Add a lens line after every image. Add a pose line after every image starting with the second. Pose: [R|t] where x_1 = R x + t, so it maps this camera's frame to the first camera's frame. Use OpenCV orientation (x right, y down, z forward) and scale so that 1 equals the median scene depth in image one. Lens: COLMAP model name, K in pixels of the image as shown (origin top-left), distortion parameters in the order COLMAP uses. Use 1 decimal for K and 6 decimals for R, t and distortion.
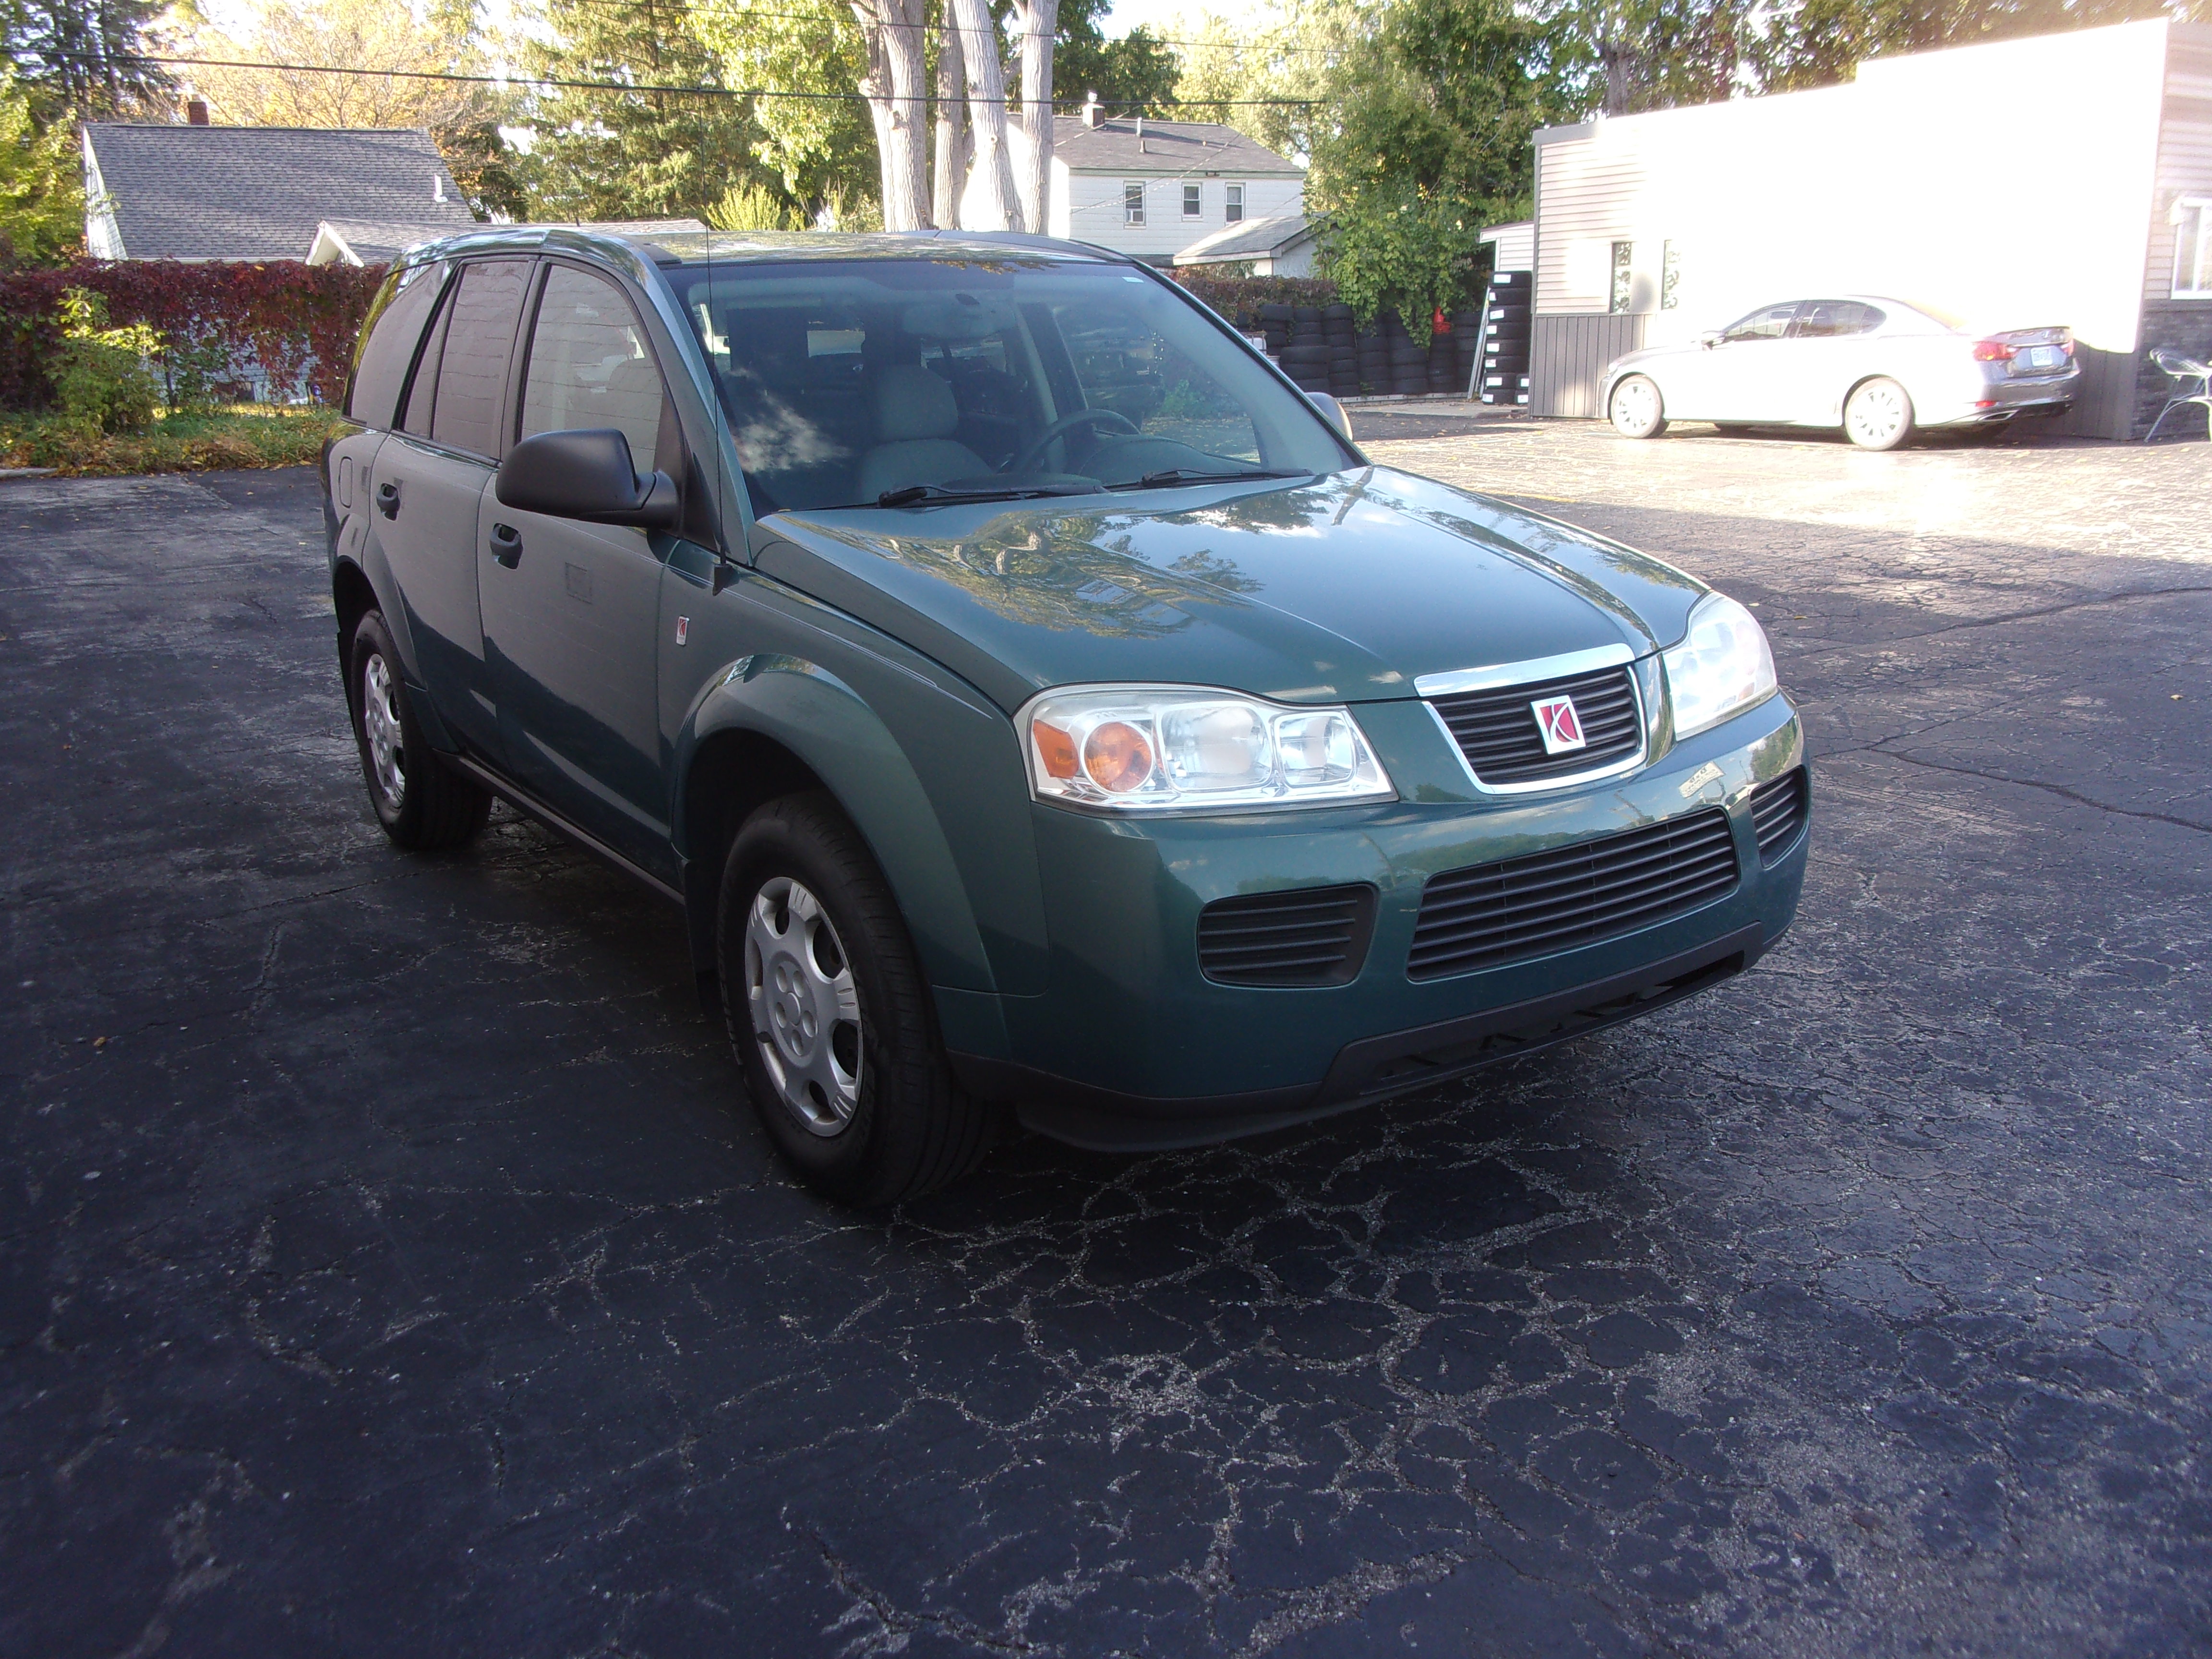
lens RADIAL K [[1807.0, 0, 1105.4], [0, 1807.0, 831.9], [0, 0, 1]] dist [-0.001052, -0.044459]
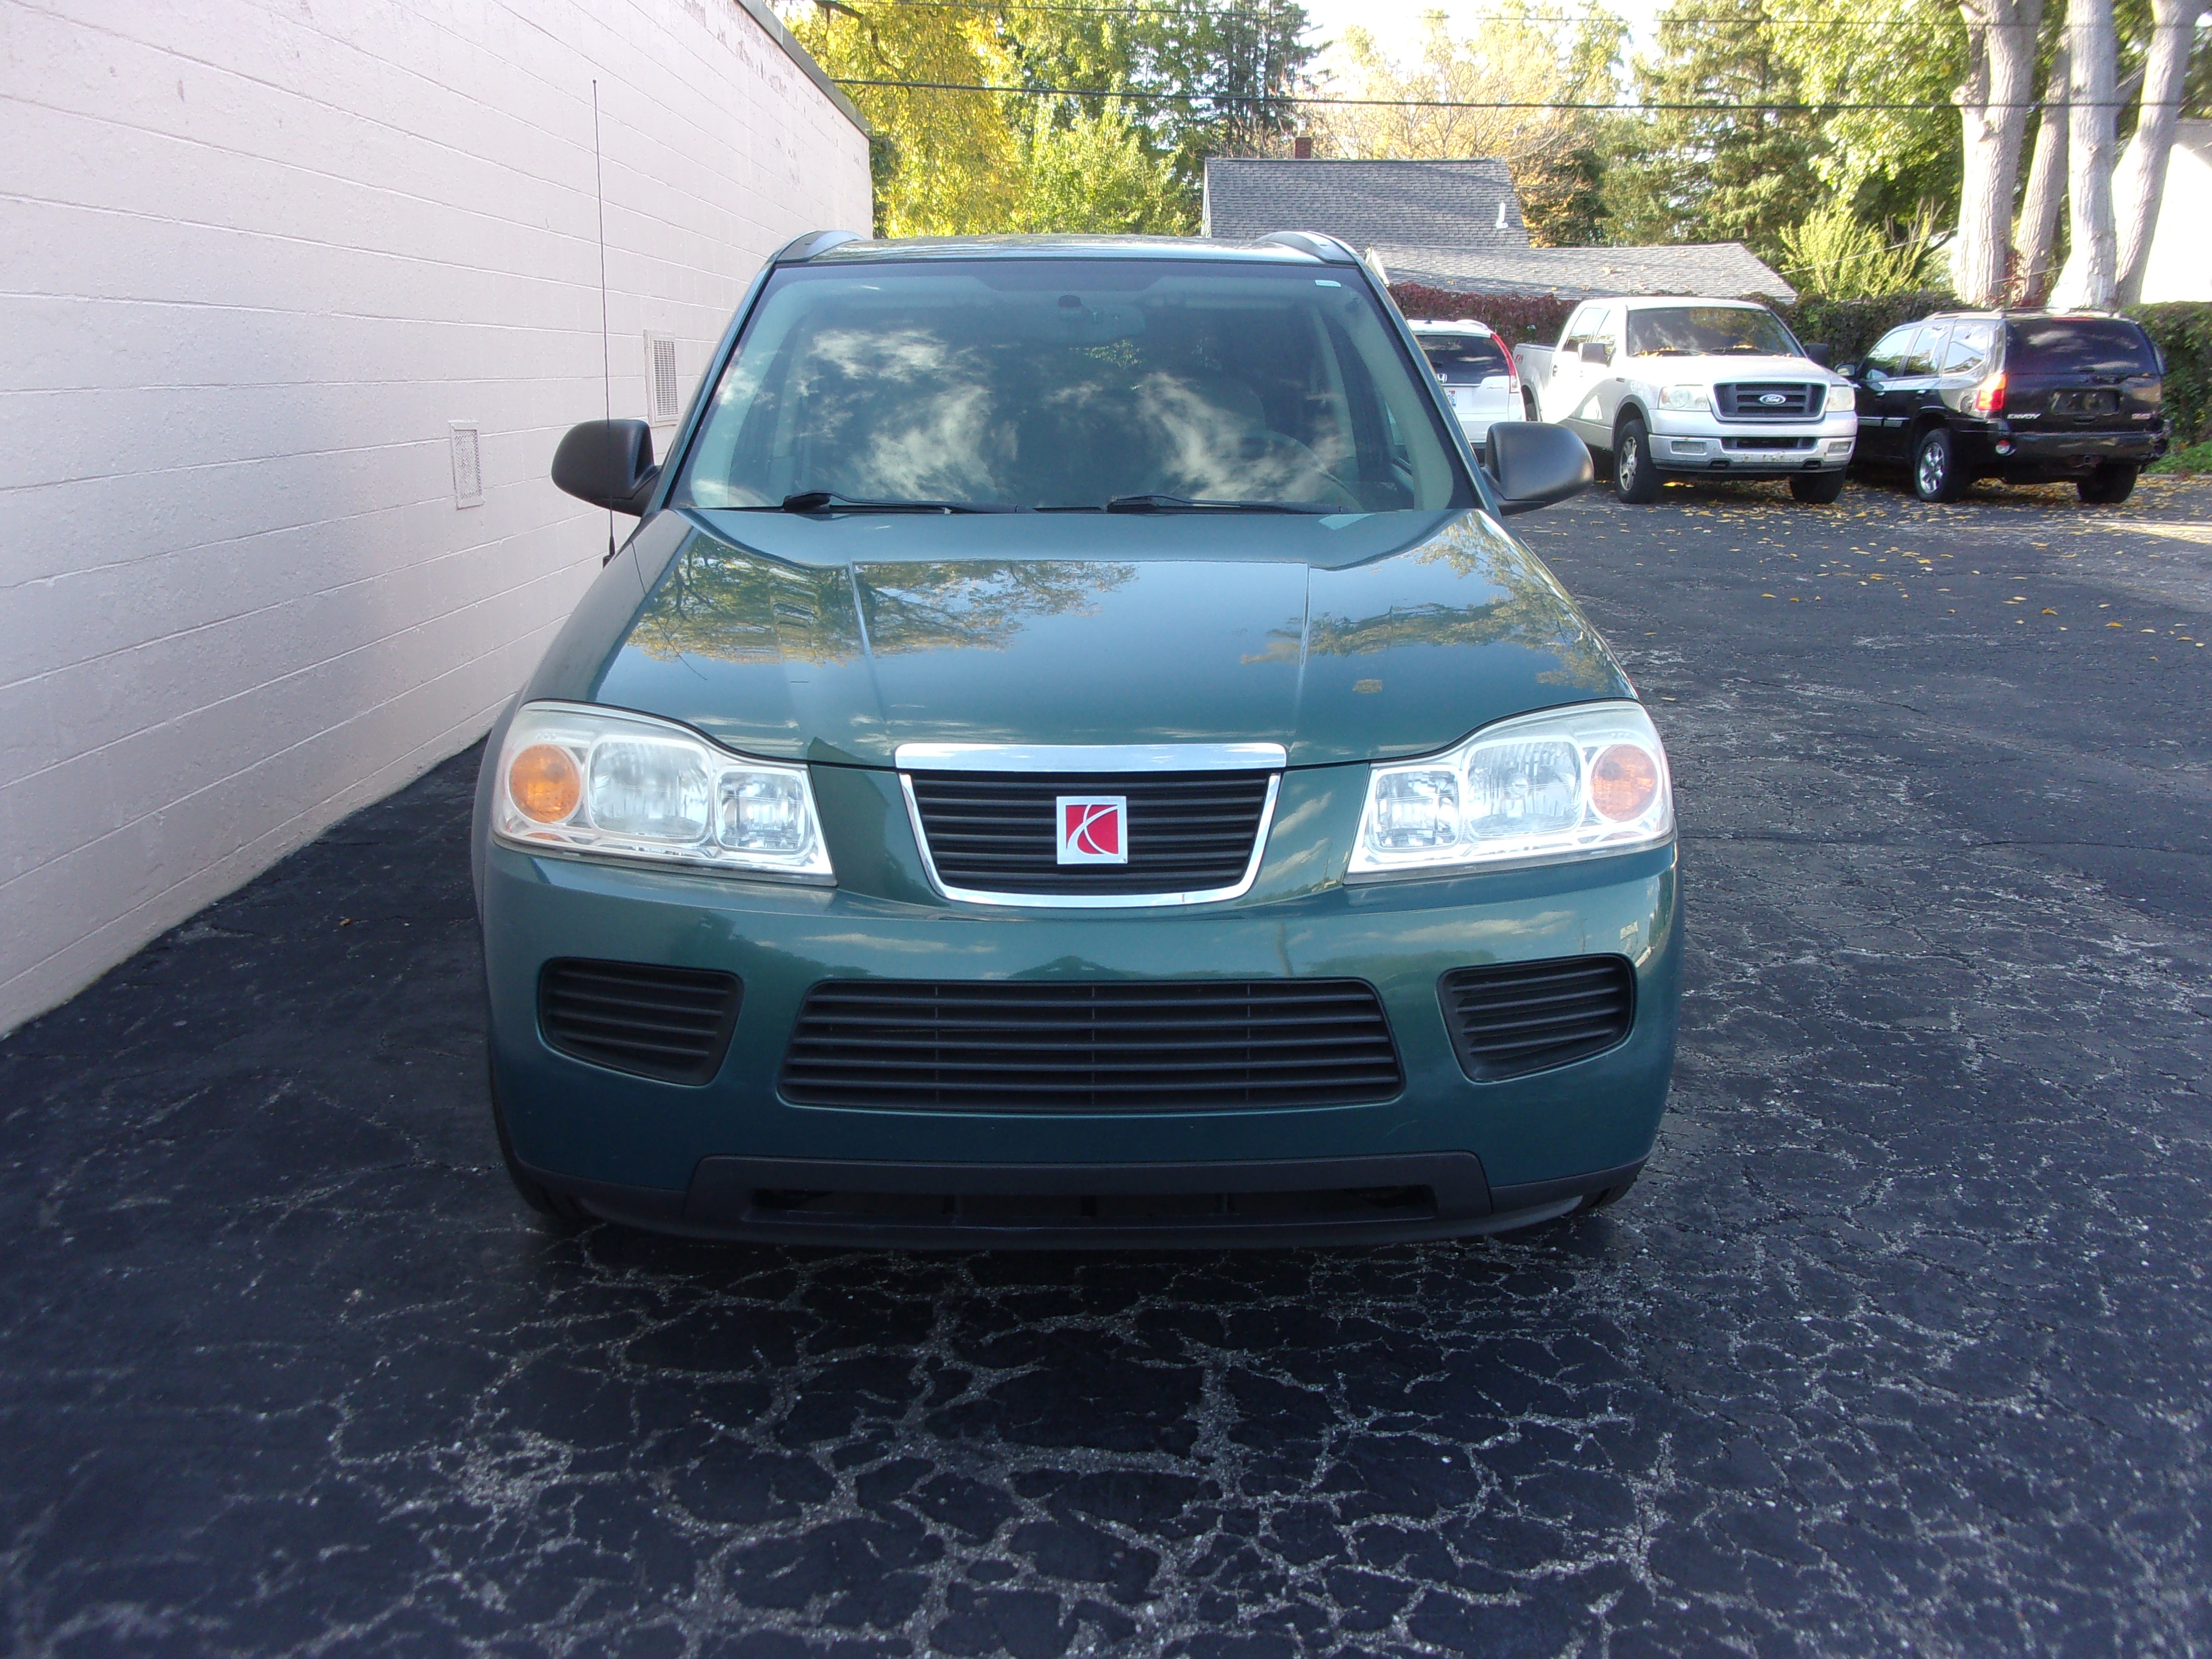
lens RADIAL K [[1828.2, 0, 1106.0], [0, 1828.2, 829.5], [0, 0, 1]] dist [-0.001687, 0.009092]
pose [[0.844235, 0.153697, -0.513464, 0.617458], [-0.163257, 0.986220, 0.026783, -0.076298], [0.510505, 0.061215, 0.857693, 0.300427]]
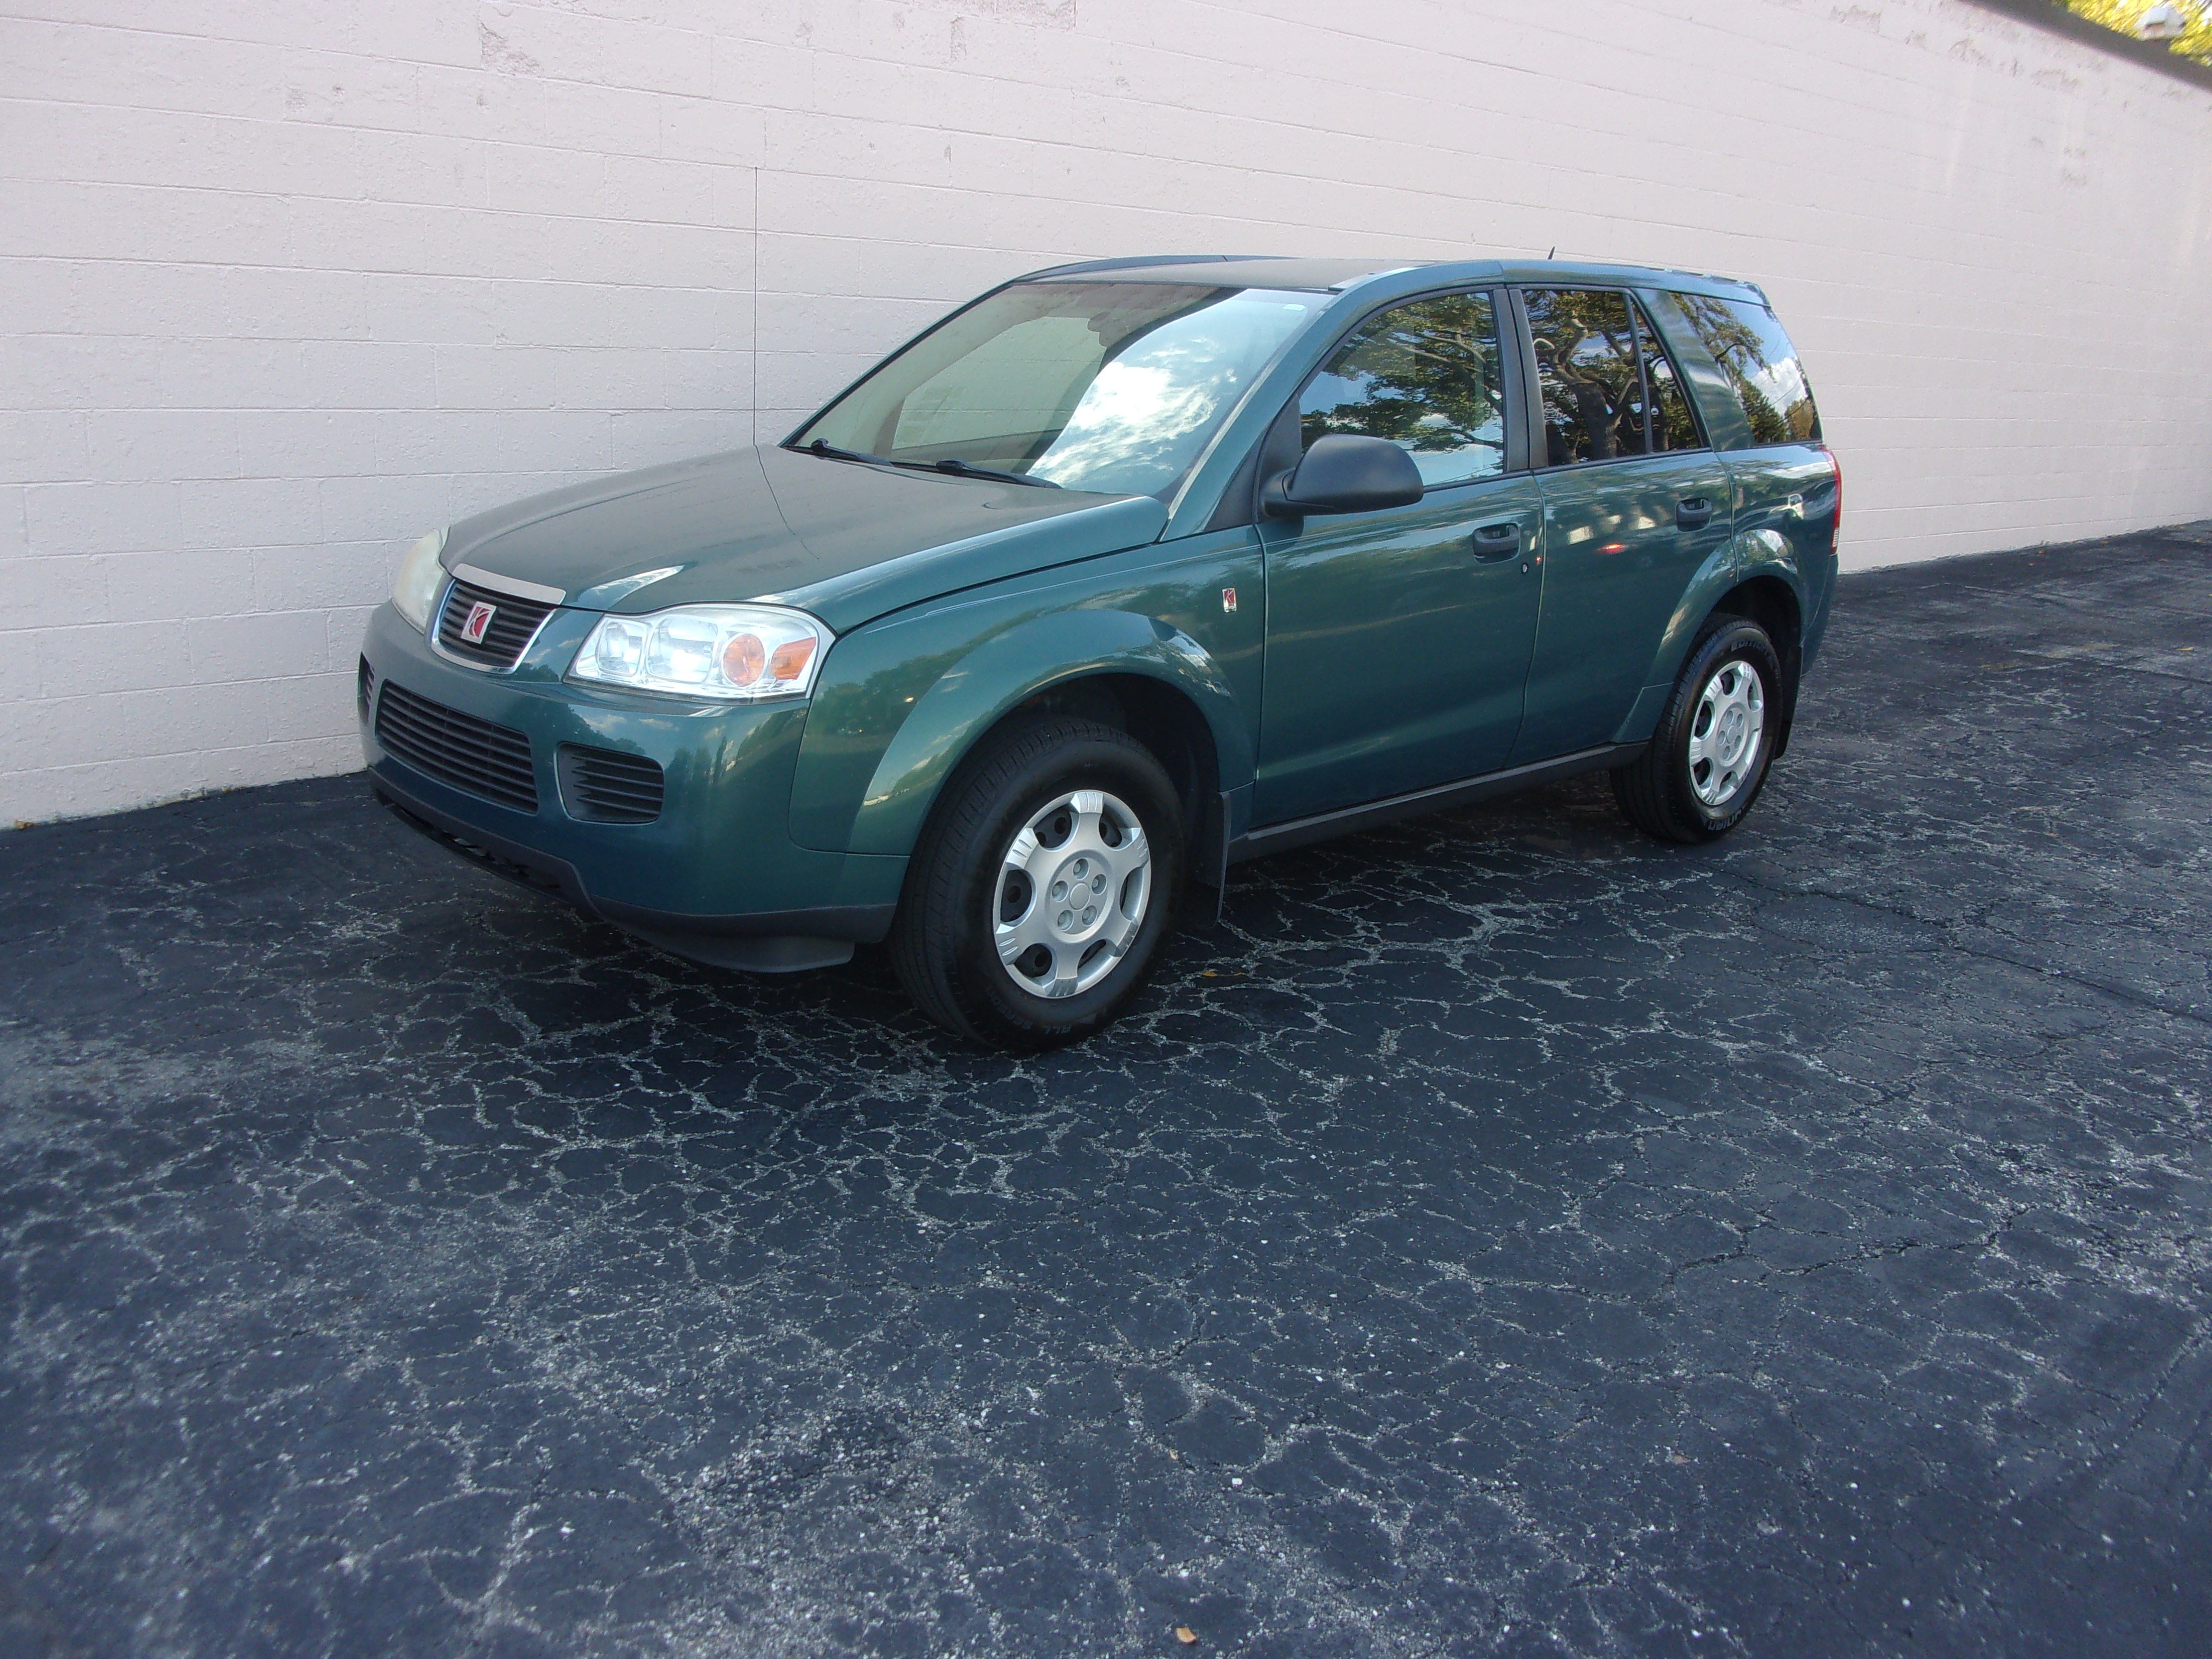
lens RADIAL K [[1829.4, 0, 1109.0], [0, 1829.4, 852.0], [0, 0, 1]] dist [0.017562, -0.048401]
pose [[0.179228, 0.303730, -0.935749, 1.546360], [-0.313206, 0.919277, 0.238394, -0.347843], [0.932619, 0.250356, 0.259890, 1.048157]]
